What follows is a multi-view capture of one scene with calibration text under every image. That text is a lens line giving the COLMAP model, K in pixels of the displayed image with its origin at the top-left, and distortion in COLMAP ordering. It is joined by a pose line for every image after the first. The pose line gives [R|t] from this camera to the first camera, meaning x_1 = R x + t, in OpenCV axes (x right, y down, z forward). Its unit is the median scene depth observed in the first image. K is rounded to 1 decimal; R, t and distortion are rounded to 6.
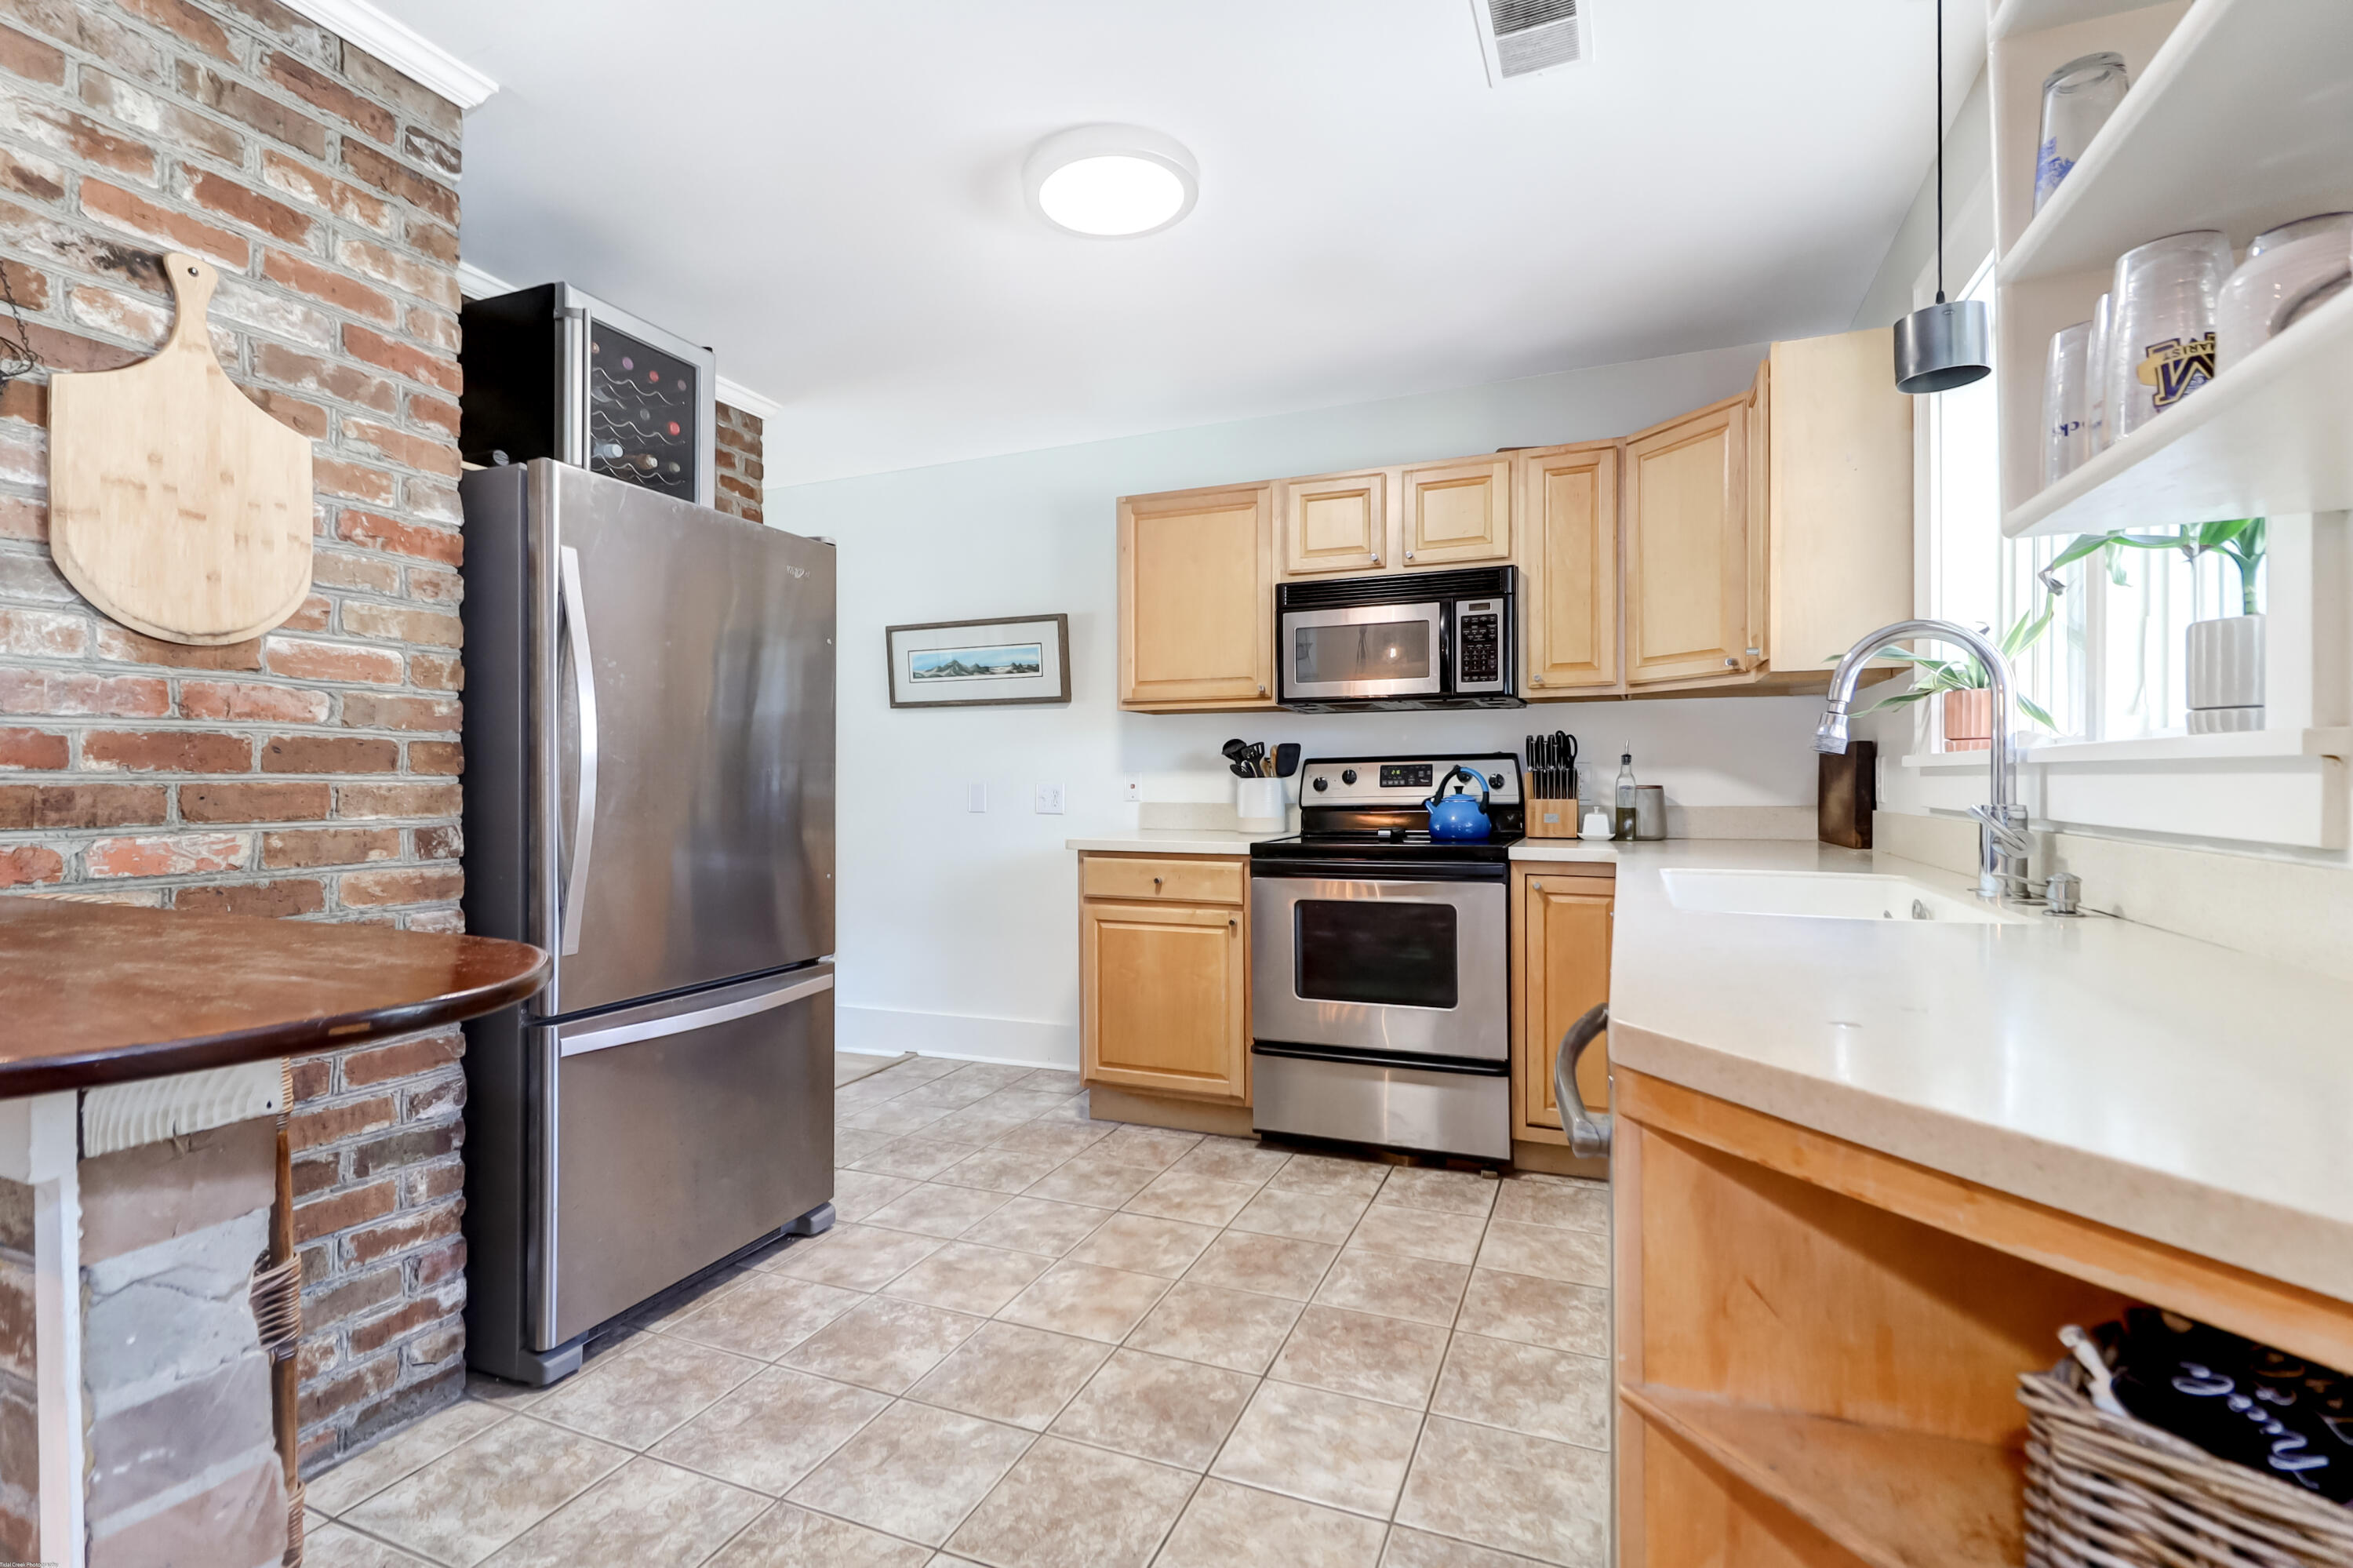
lens RADIAL K [[1075.6, 0, 1174.6], [0, 1075.6, 784.4], [0, 0, 1]] dist [0.016888, -0.012455]
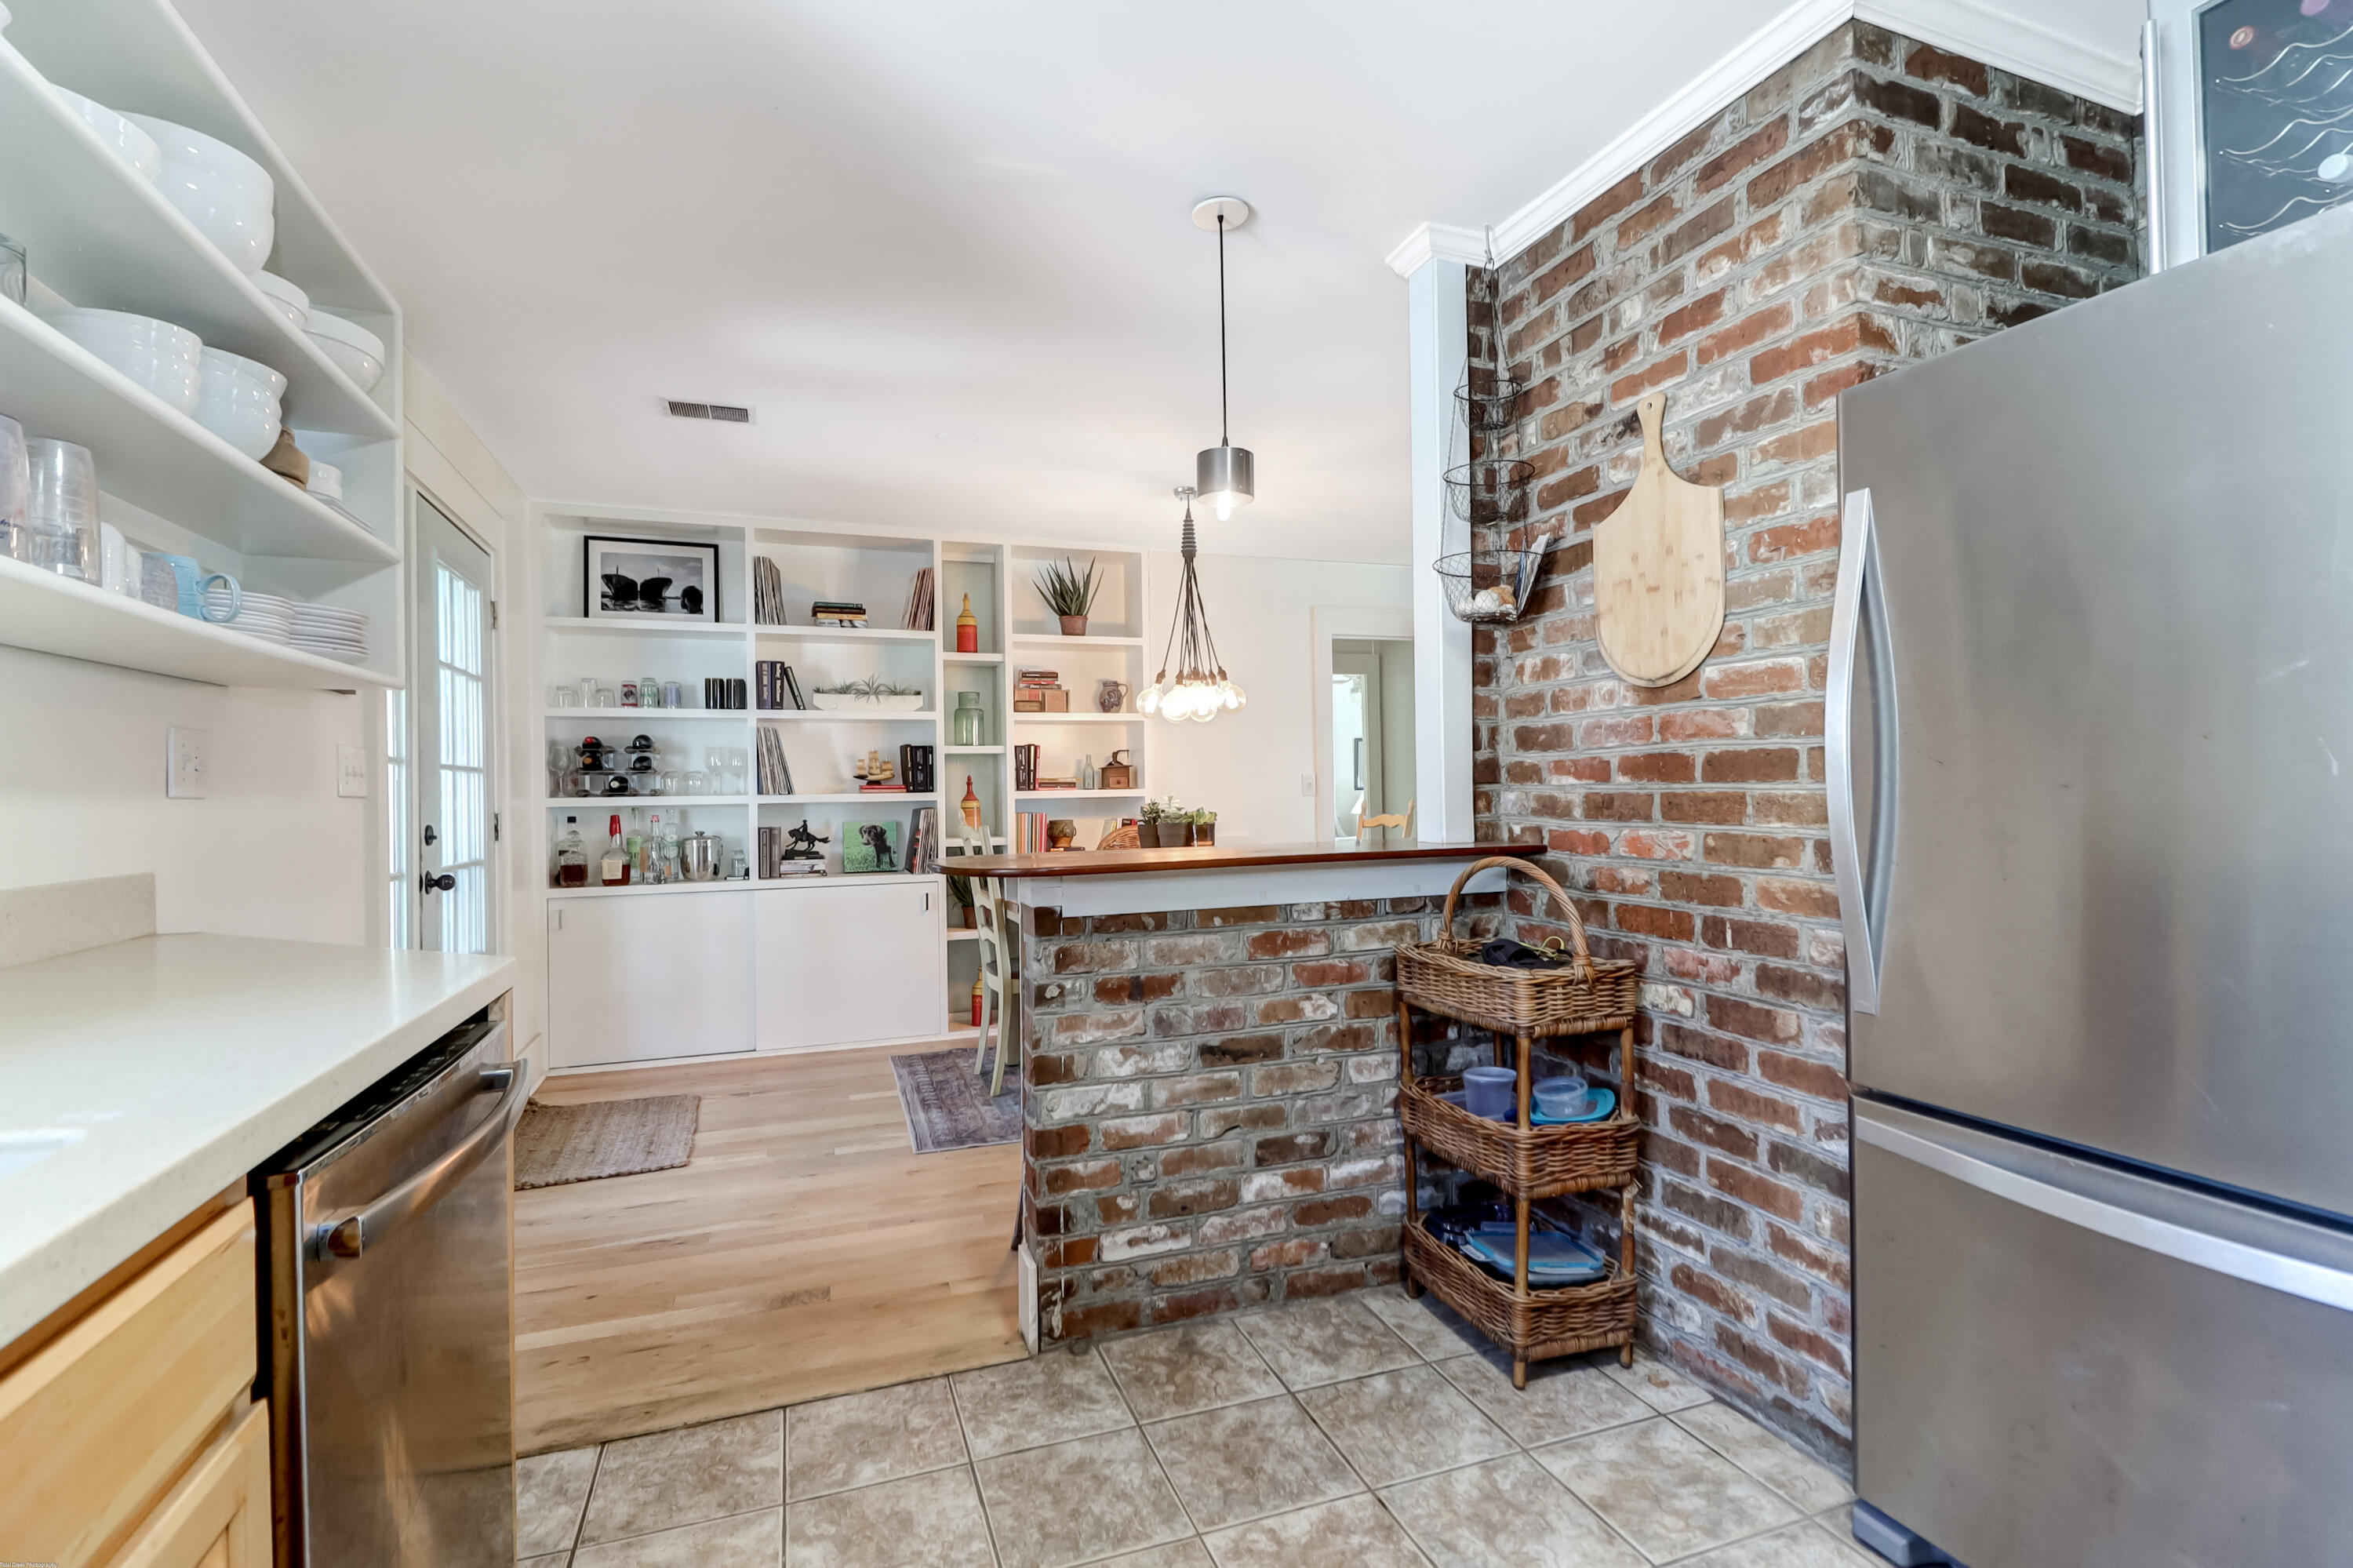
lens RADIAL K [[1075.6, 0, 1174.6], [0, 1075.6, 784.4], [0, 0, 1]] dist [0.016888, -0.012455]
pose [[-0.734801, 0.011845, -0.678180, 0.316209], [0.015092, 0.999885, 0.001111, -0.014988], [0.678115, -0.009419, -0.734895, 1.172836]]
